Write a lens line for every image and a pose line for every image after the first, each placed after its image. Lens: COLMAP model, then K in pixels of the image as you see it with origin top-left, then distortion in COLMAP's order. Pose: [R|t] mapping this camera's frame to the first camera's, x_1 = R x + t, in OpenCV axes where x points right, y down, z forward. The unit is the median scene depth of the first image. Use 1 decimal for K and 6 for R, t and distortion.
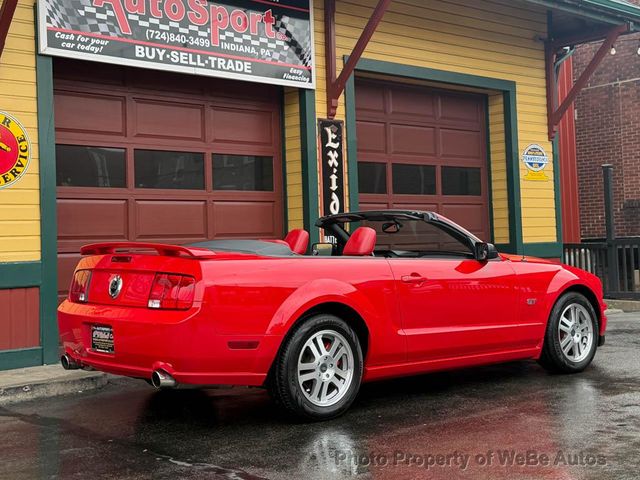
lens RADIAL K [[923.0, 0, 295.9], [0, 923.0, 195.2], [0, 0, 1]] dist [0.189239, -0.440046]
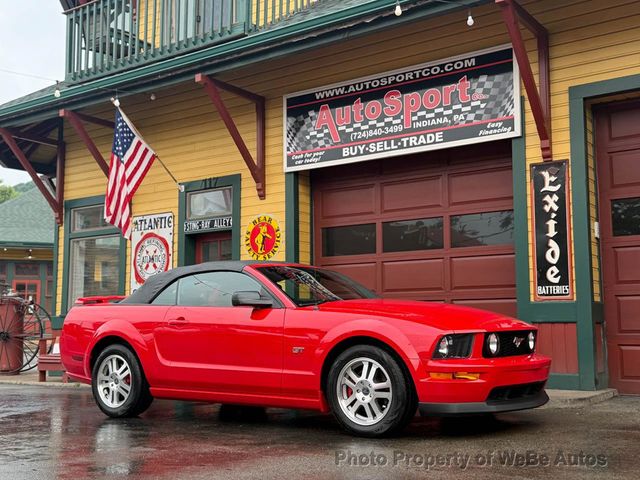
lens RADIAL K [[769.7, 0, 315.2], [0, 769.7, 239.0], [0, 0, 1]] dist [0.181779, -0.422213]
pose [[0.230578, -0.083461, -0.969468, 0.829035], [0.056517, 0.995781, -0.072284, 0.044599], [0.971411, -0.038124, 0.234323, 0.649079]]
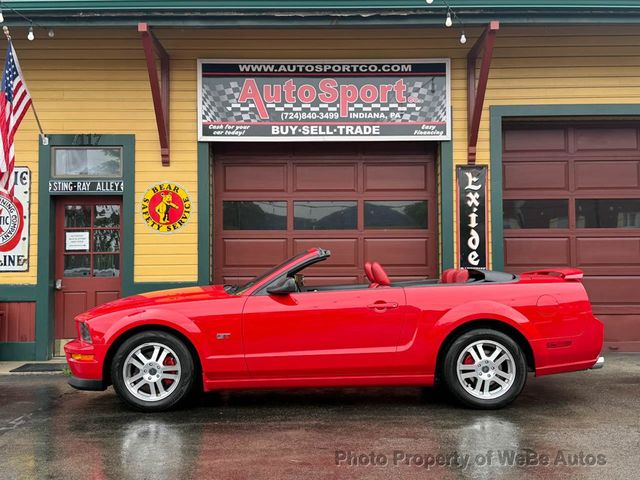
lens RADIAL K [[730.2, 0, 314.3], [0, 730.2, 233.9], [0, 0, 1]] dist [0.166632, -0.351058]
pose [[0.751109, -0.013771, -0.660035, 0.543644], [0.020524, 0.999786, 0.002497, -0.003700], [0.659859, -0.015422, 0.751231, 0.215344]]
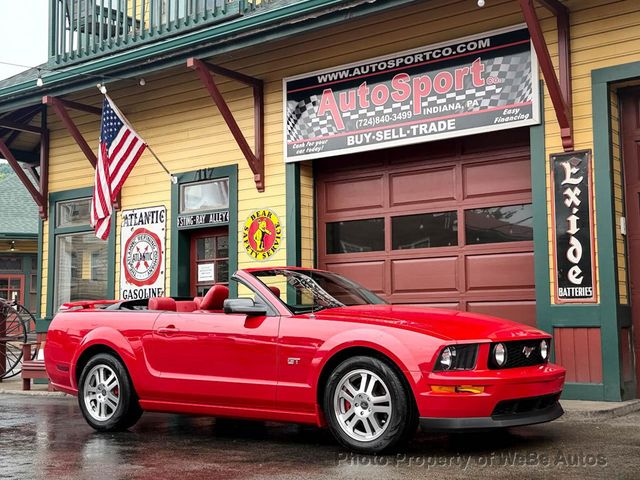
lens RADIAL K [[870.9, 0, 304.9], [0, 870.9, 227.7], [0, 0, 1]] dist [0.134085, -0.122587]
pose [[0.200707, -0.080091, -0.976372, 0.873037], [0.062384, 0.995675, -0.068851, 0.032999], [0.977663, -0.047091, 0.204836, 0.655813]]
